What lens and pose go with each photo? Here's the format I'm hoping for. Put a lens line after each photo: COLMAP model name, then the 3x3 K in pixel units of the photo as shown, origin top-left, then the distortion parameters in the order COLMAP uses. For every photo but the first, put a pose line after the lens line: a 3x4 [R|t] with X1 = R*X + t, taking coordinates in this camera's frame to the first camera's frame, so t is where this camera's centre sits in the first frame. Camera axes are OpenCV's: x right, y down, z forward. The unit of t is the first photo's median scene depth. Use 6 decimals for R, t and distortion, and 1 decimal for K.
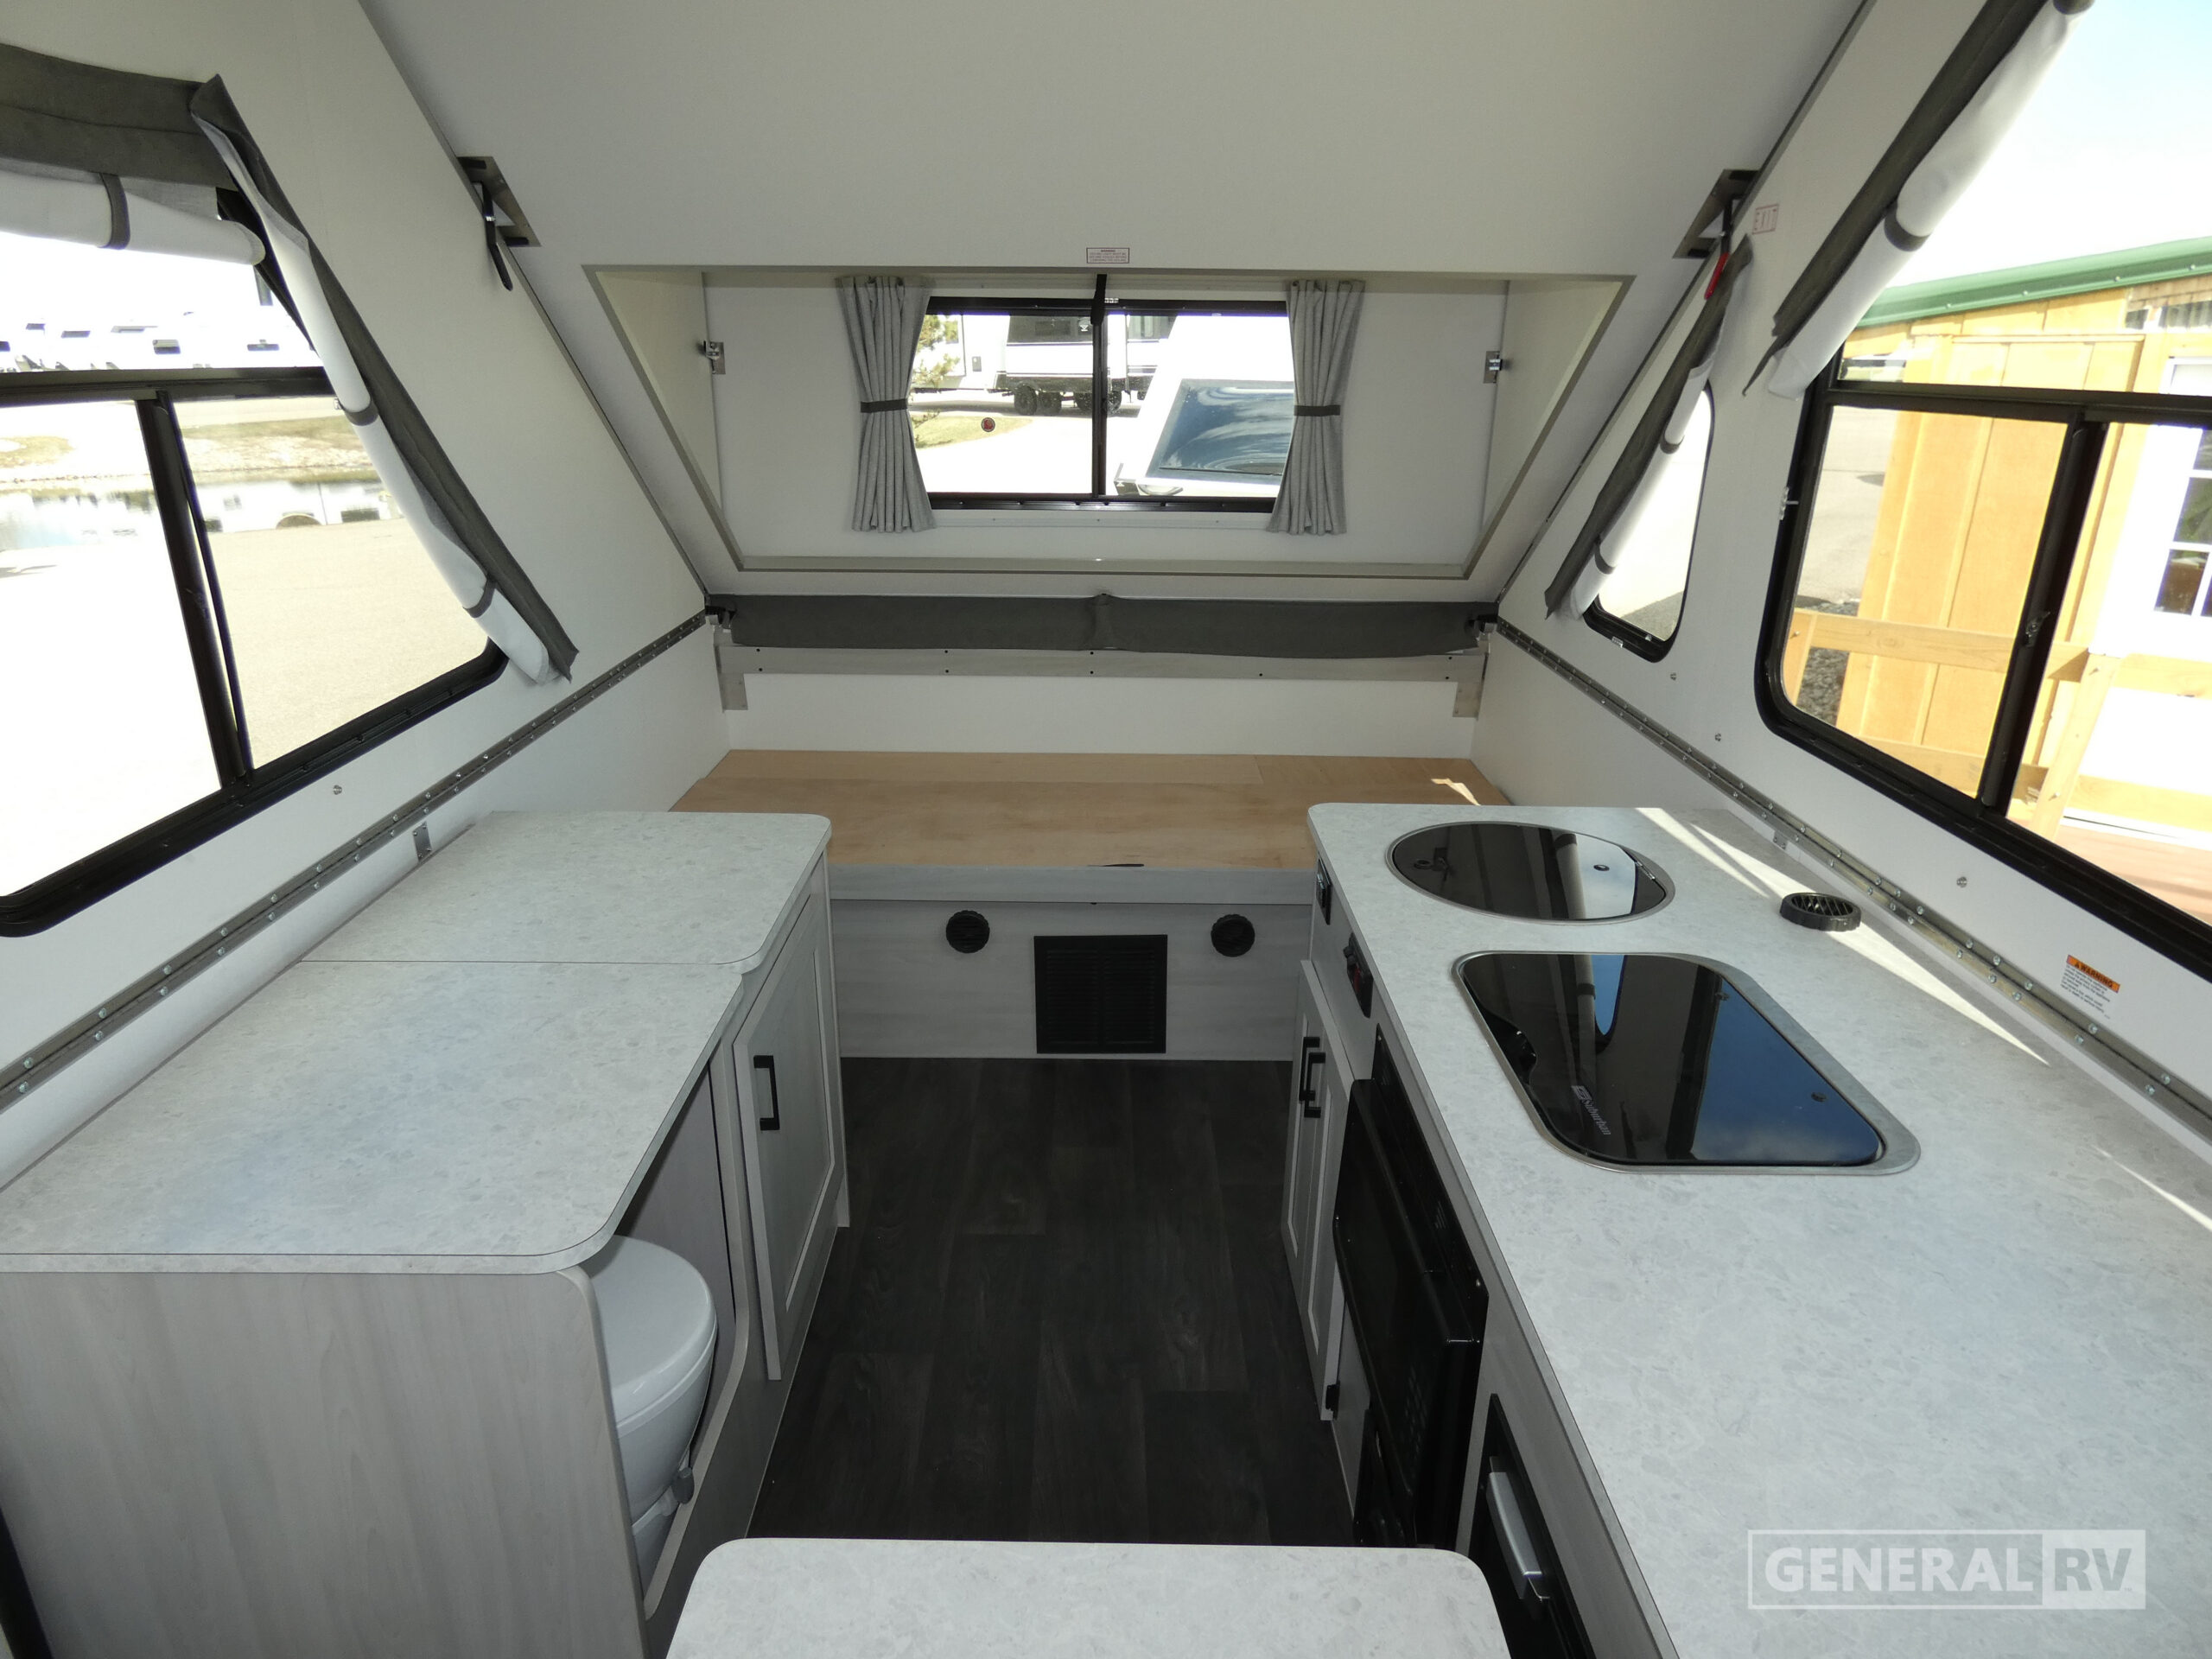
lens RADIAL K [[1324.1, 0, 1117.7], [0, 1324.1, 828.1], [0, 0, 1]] dist [0.012438, -0.010901]
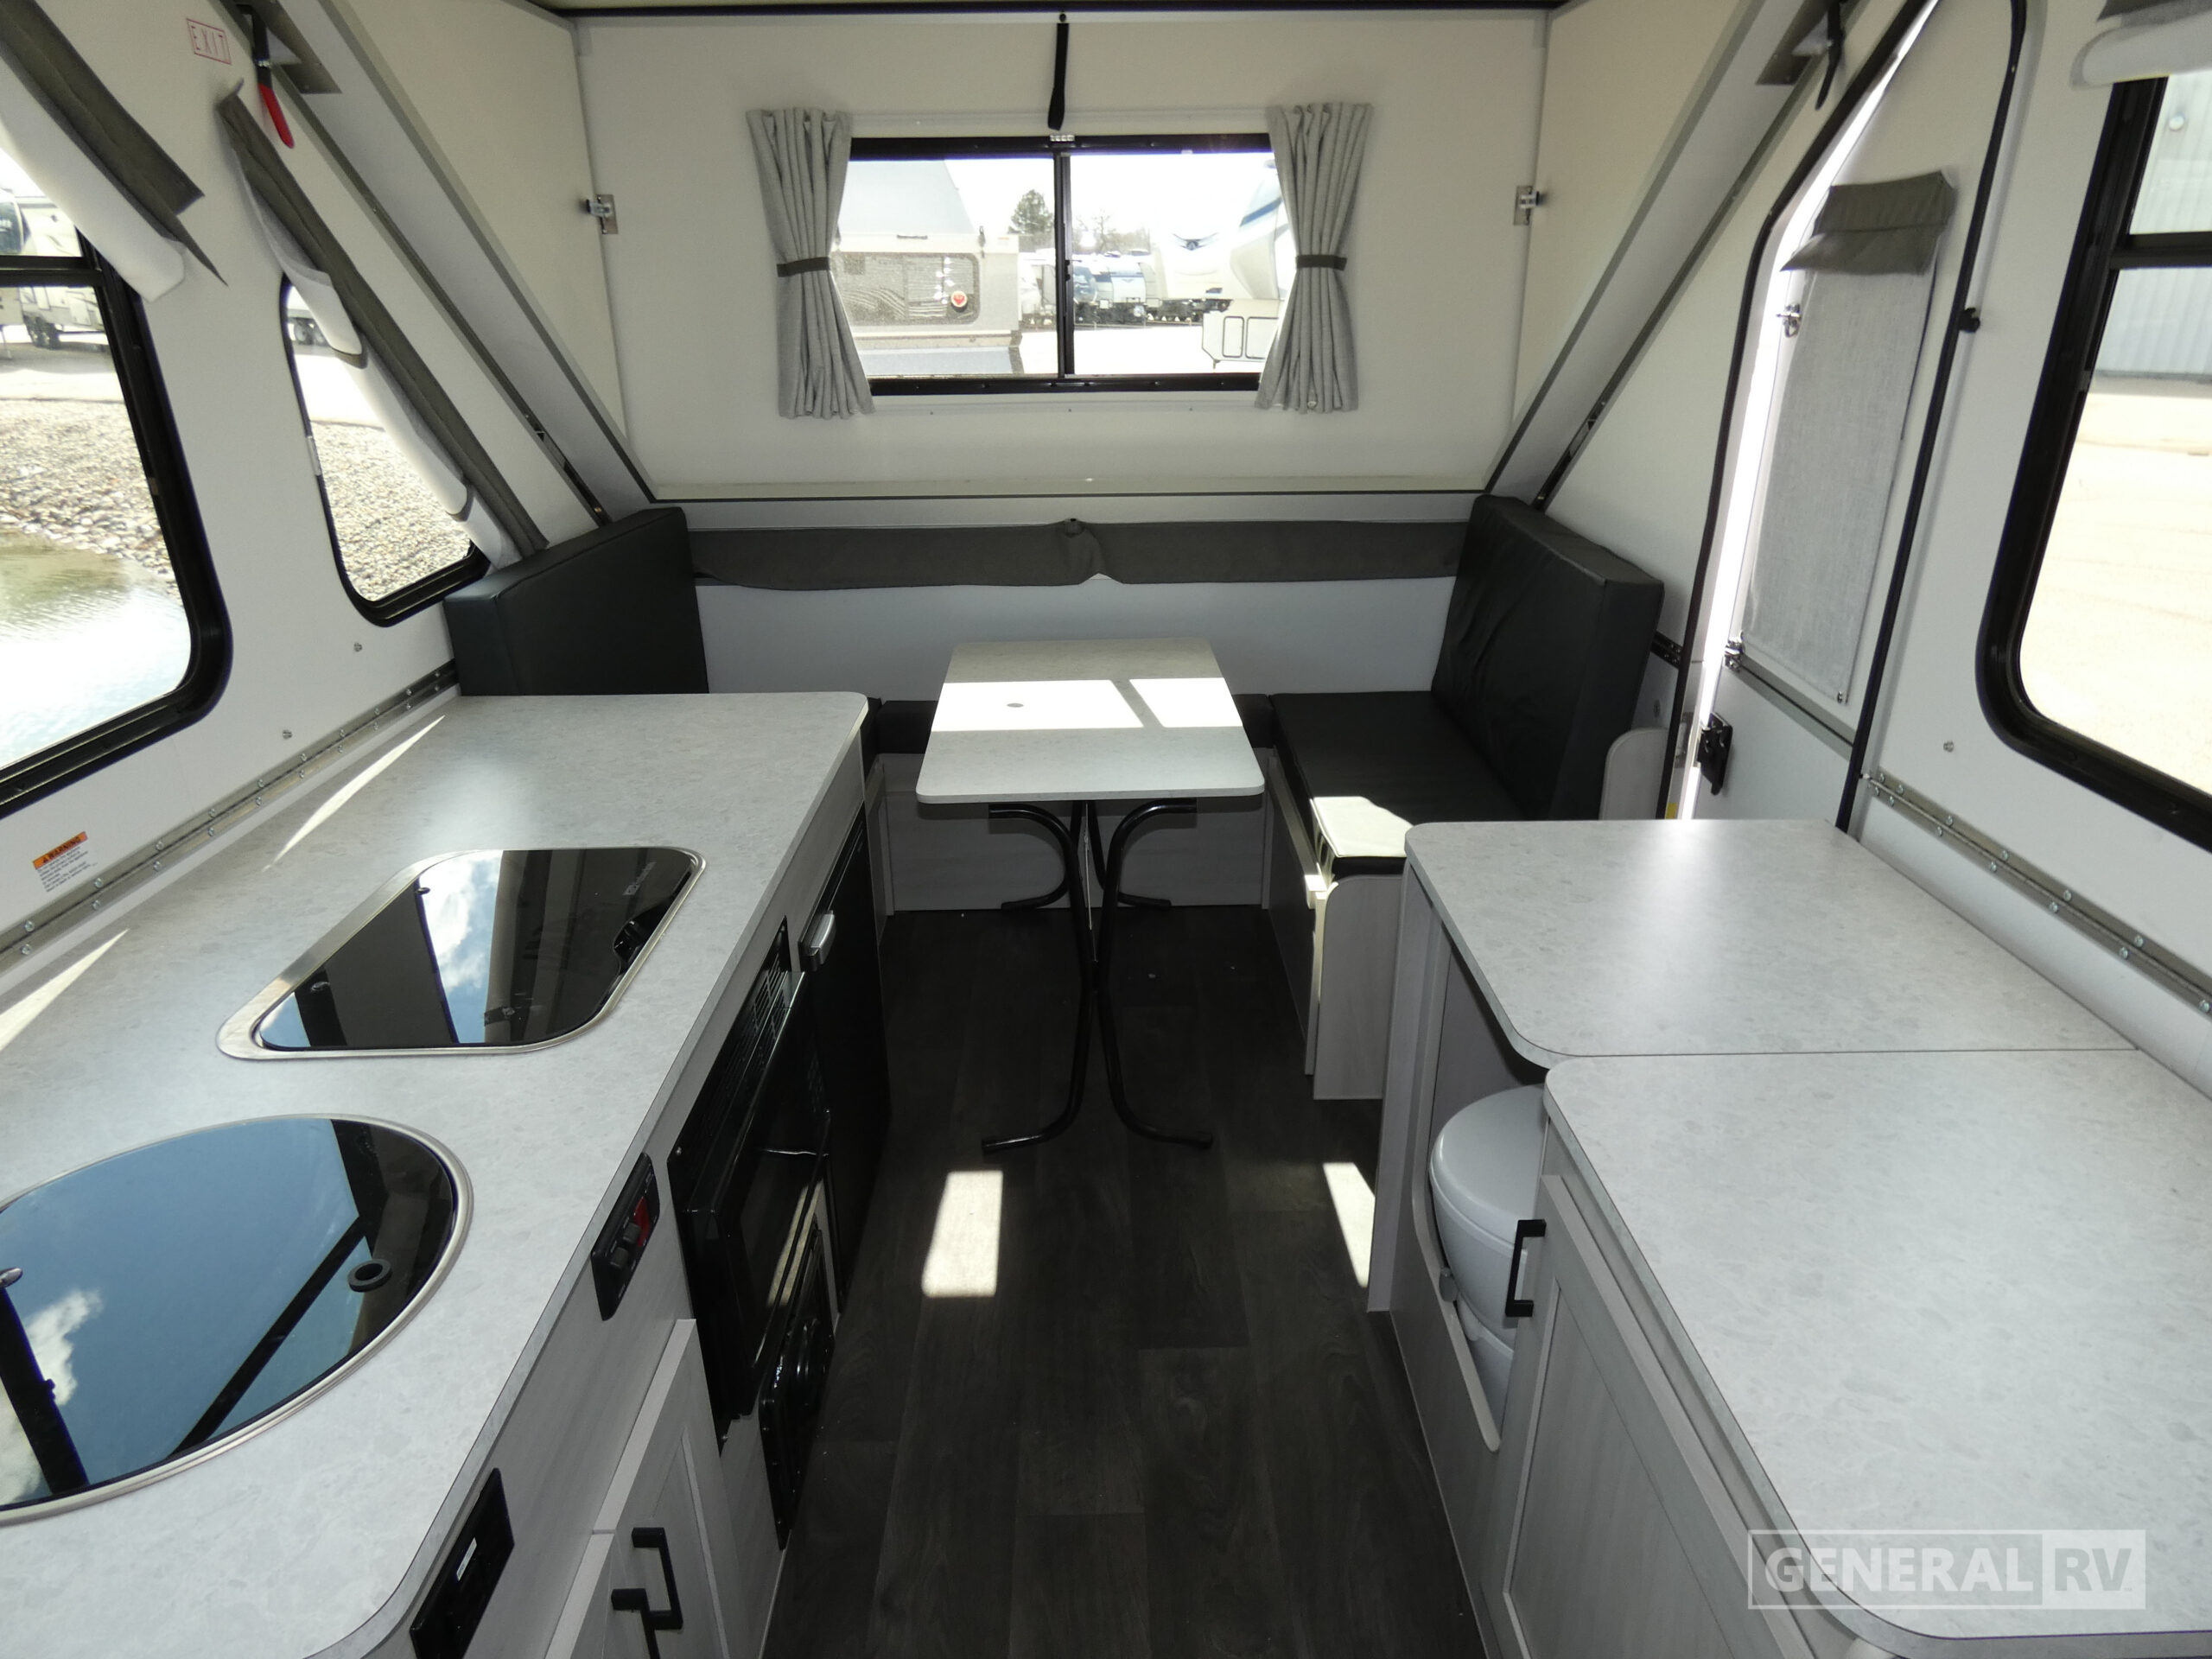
lens RADIAL K [[1324.1, 0, 1110.8], [0, 1324.1, 829.1], [0, 0, 1]] dist [0.012438, -0.010901]
pose [[-0.999977, 0.001882, -0.006541, -0.072105], [-0.003066, 0.733391, 0.679800, -0.912332], [0.006076, 0.679804, -0.733369, 2.707361]]
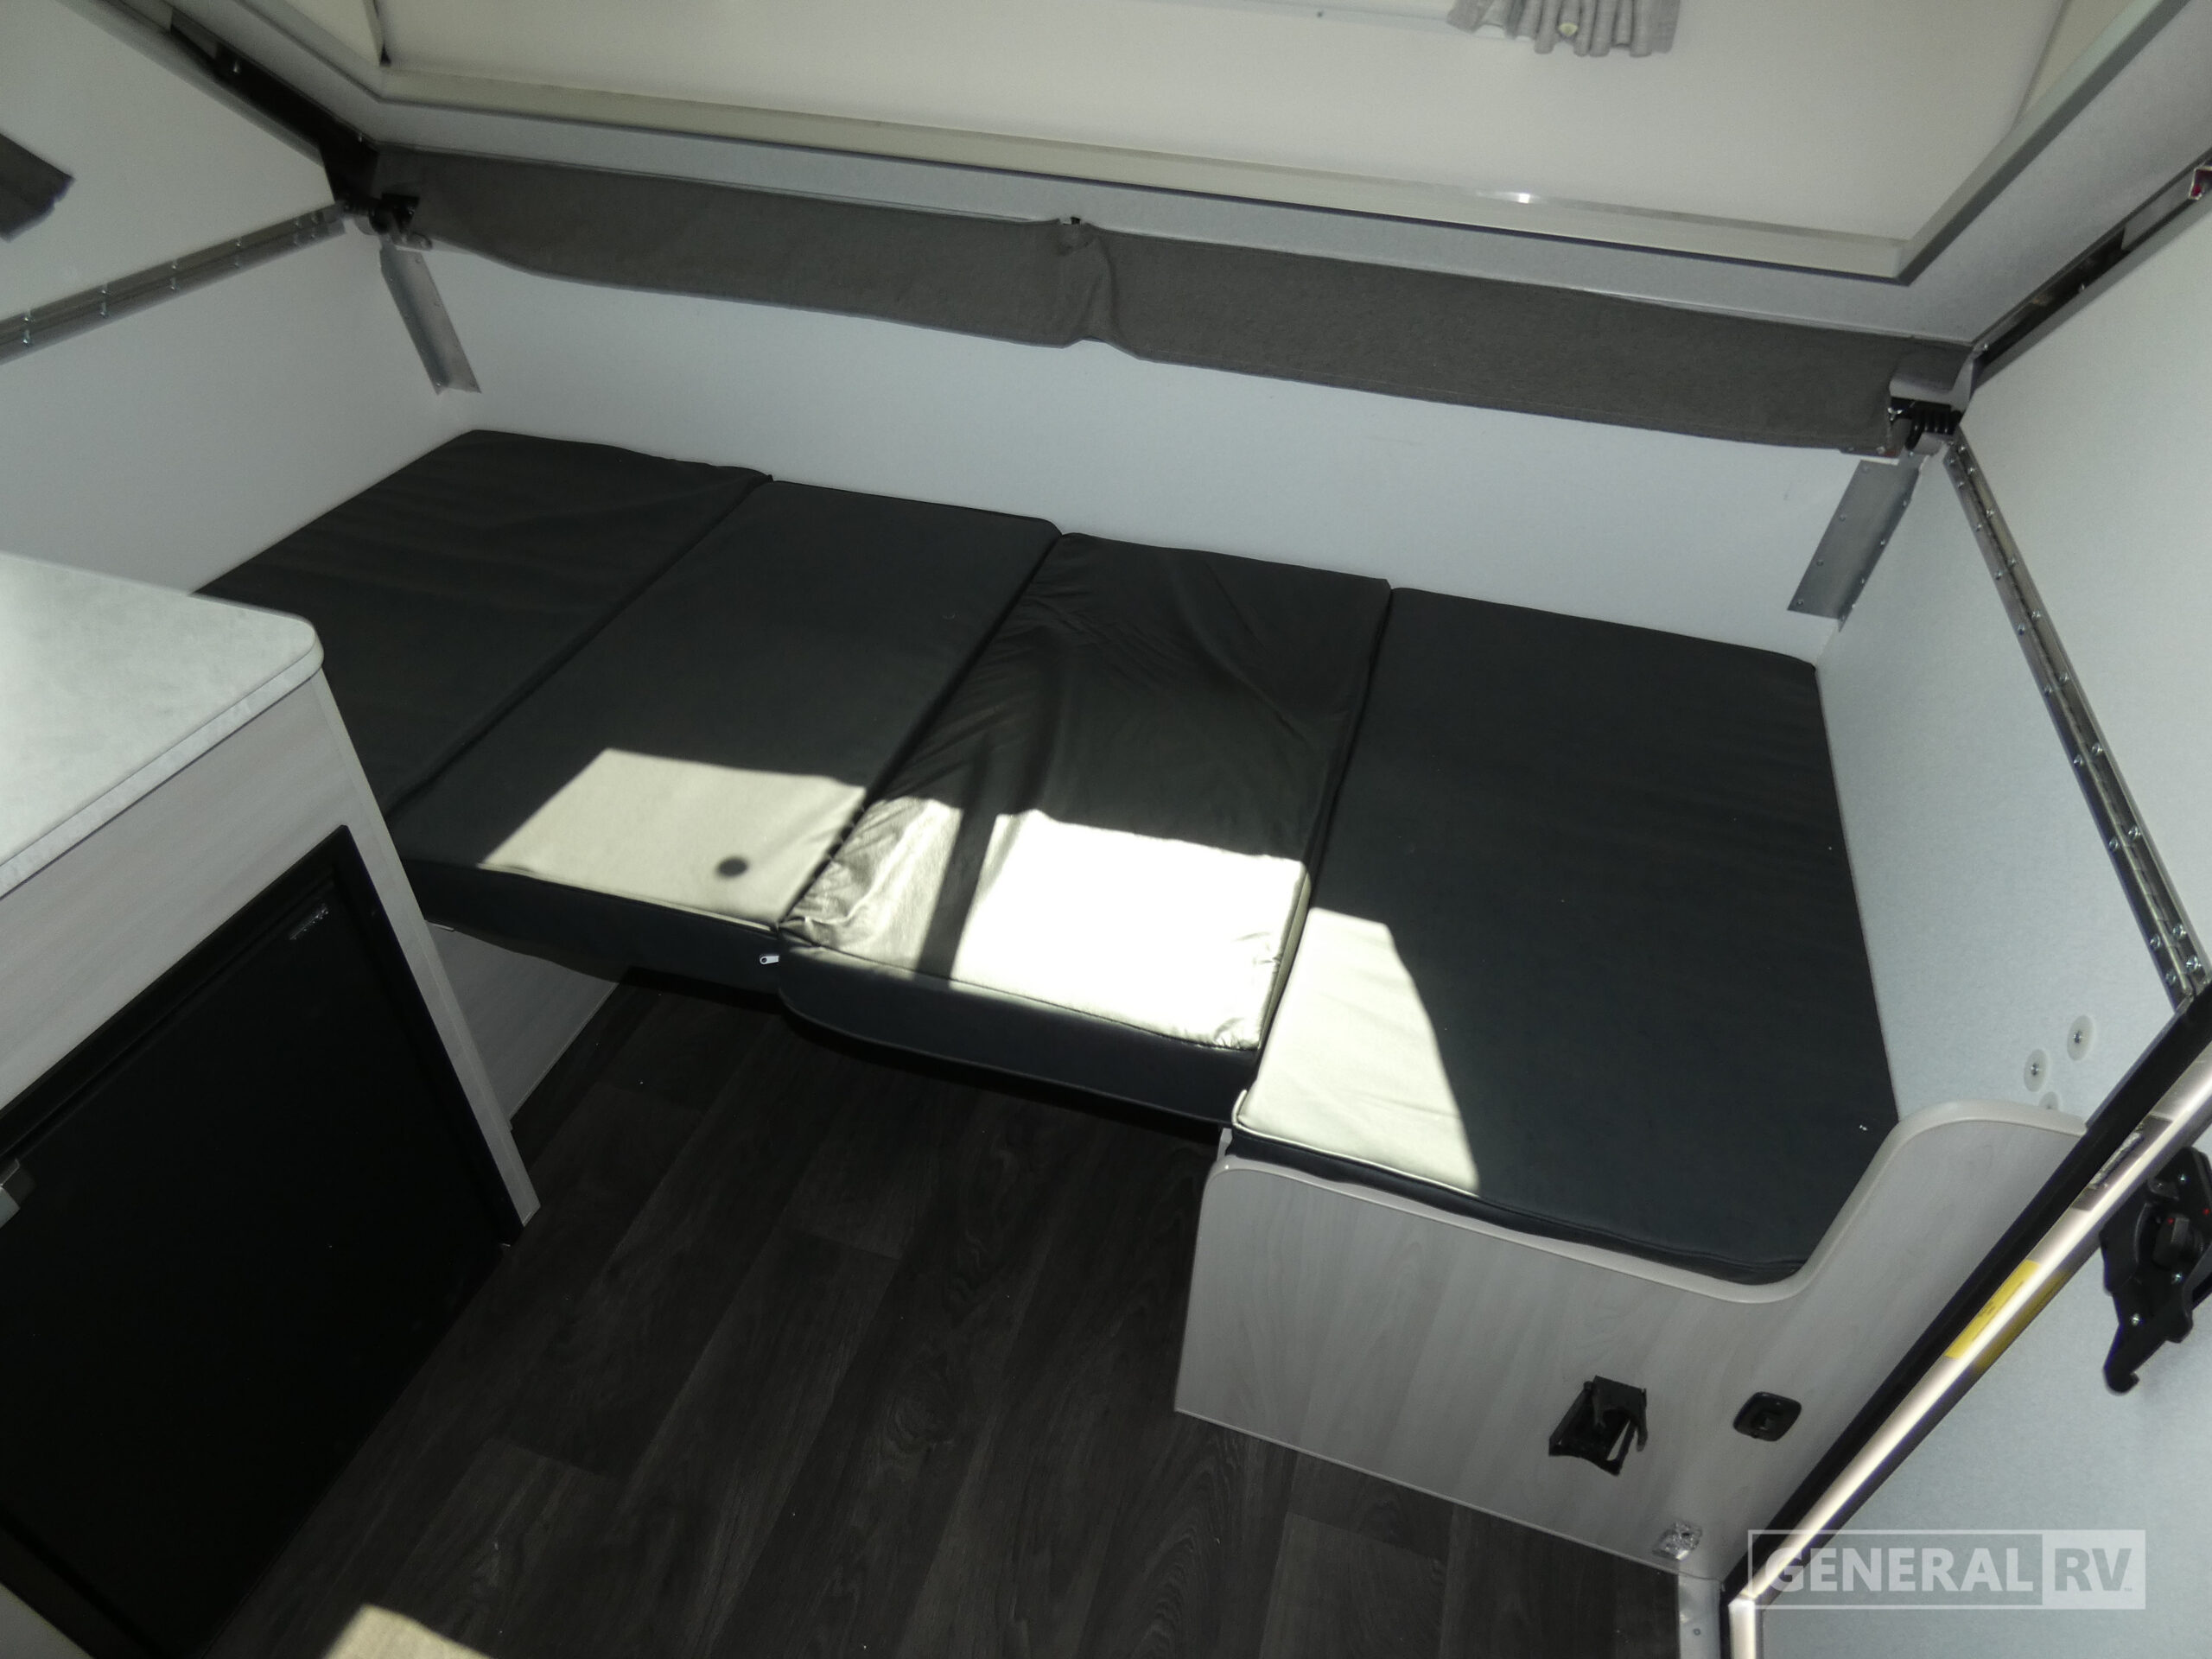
lens RADIAL K [[1324.1, 0, 1114.8], [0, 1324.1, 833.0], [0, 0, 1]] dist [0.012438, -0.010901]
pose [[-0.953592, -0.225942, 0.199028, -0.626347], [0.059152, 0.507548, 0.859590, -0.320635], [-0.295234, 0.831472, -0.470629, 1.202588]]
